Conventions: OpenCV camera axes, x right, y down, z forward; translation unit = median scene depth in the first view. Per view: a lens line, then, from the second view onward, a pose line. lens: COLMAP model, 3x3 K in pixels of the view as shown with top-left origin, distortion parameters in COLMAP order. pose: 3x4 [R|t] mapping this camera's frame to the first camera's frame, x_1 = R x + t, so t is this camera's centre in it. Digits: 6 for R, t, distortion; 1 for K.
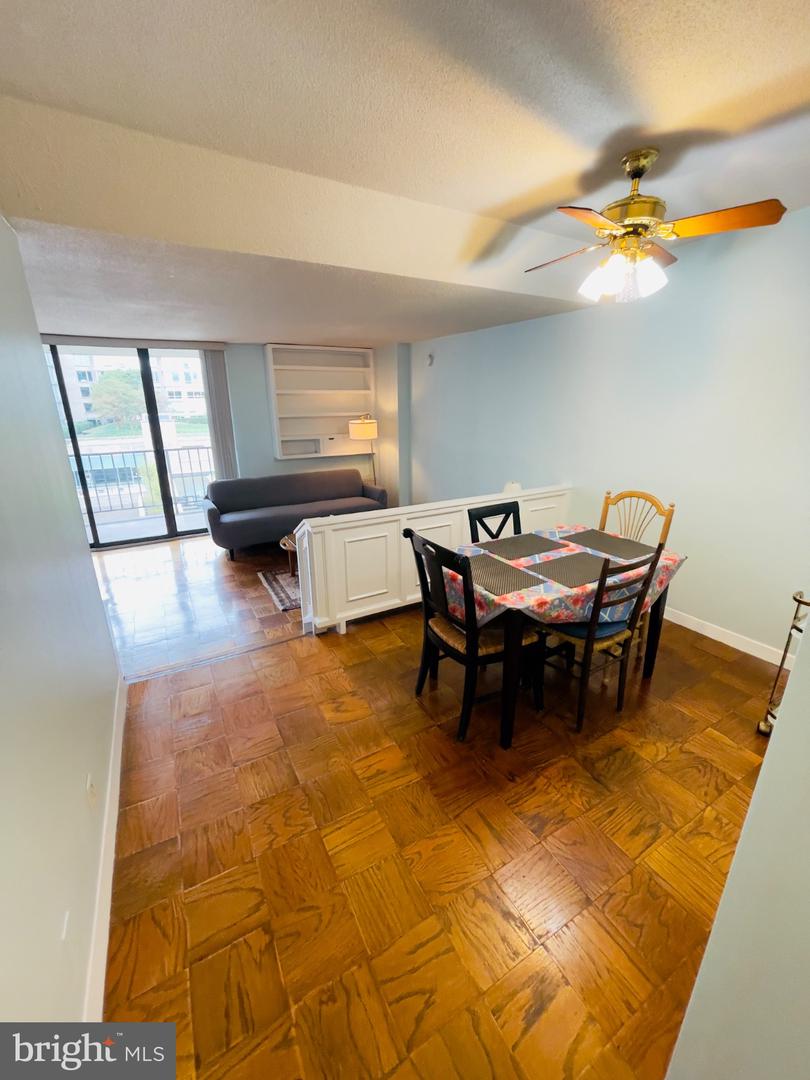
lens RADIAL K [[435.9, 0, 405.0], [0, 435.9, 540.0], [0, 0, 1]] dist [0.001131, 0.000012]
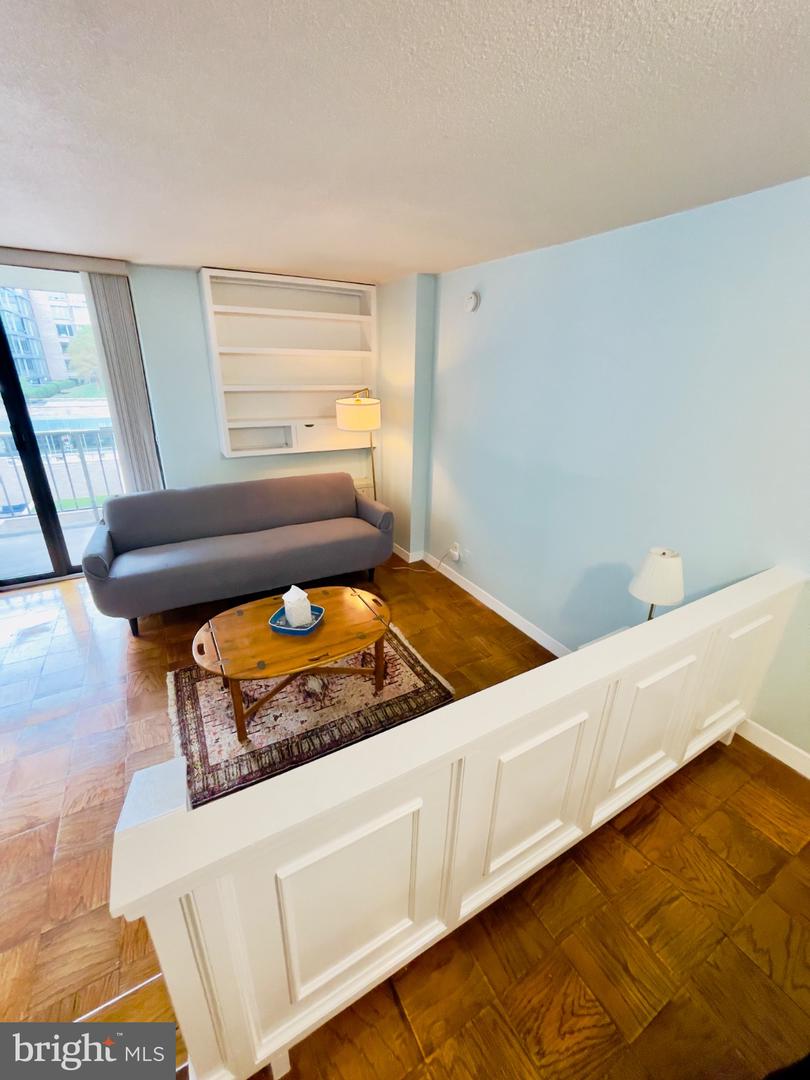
lens RADIAL K [[438.6, 0, 402.7], [0, 438.6, 538.7], [0, 0, 1]] dist [-0.014811, 0.007309]
pose [[0.999652, 0.025855, 0.005156, -0.030387], [-0.026143, 0.997397, 0.067195, -0.118791], [-0.003405, -0.067307, 0.997727, 0.357014]]
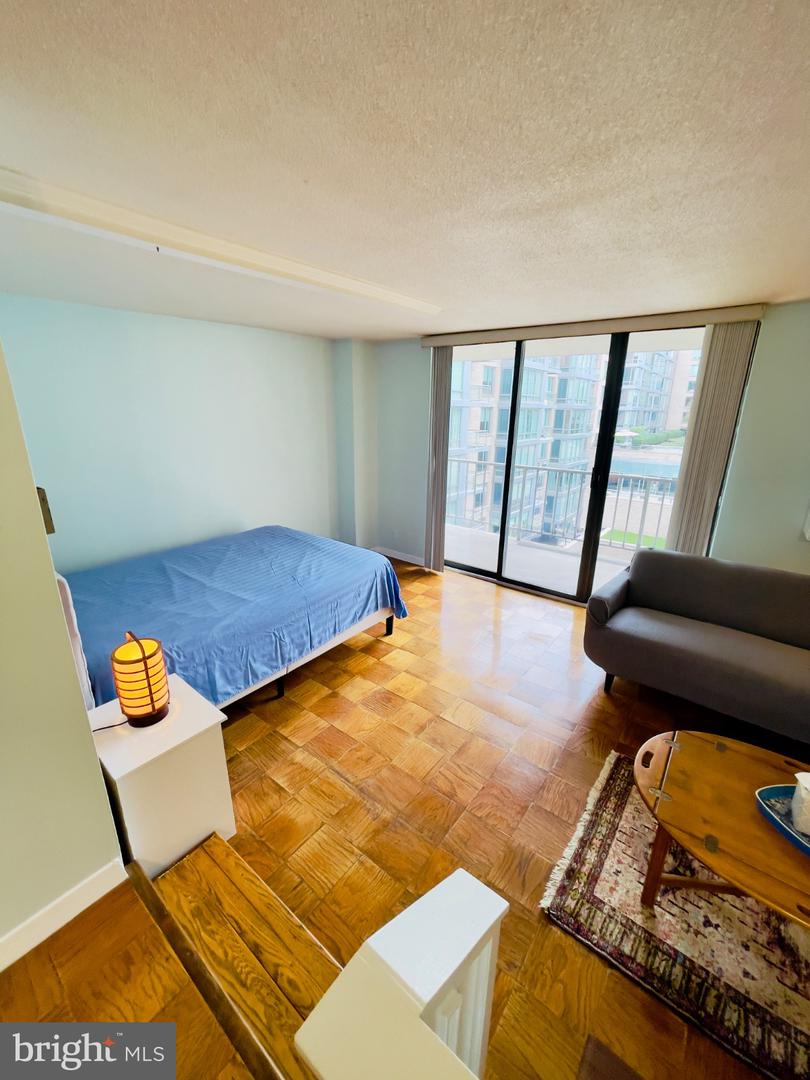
lens RADIAL K [[438.6, 0, 402.7], [0, 438.6, 538.7], [0, 0, 1]] dist [-0.014811, 0.007309]
pose [[0.376620, 0.273056, -0.885211, -0.037447], [-0.292527, 0.941733, 0.166034, -0.138907], [0.878969, 0.196417, 0.434551, 0.417389]]
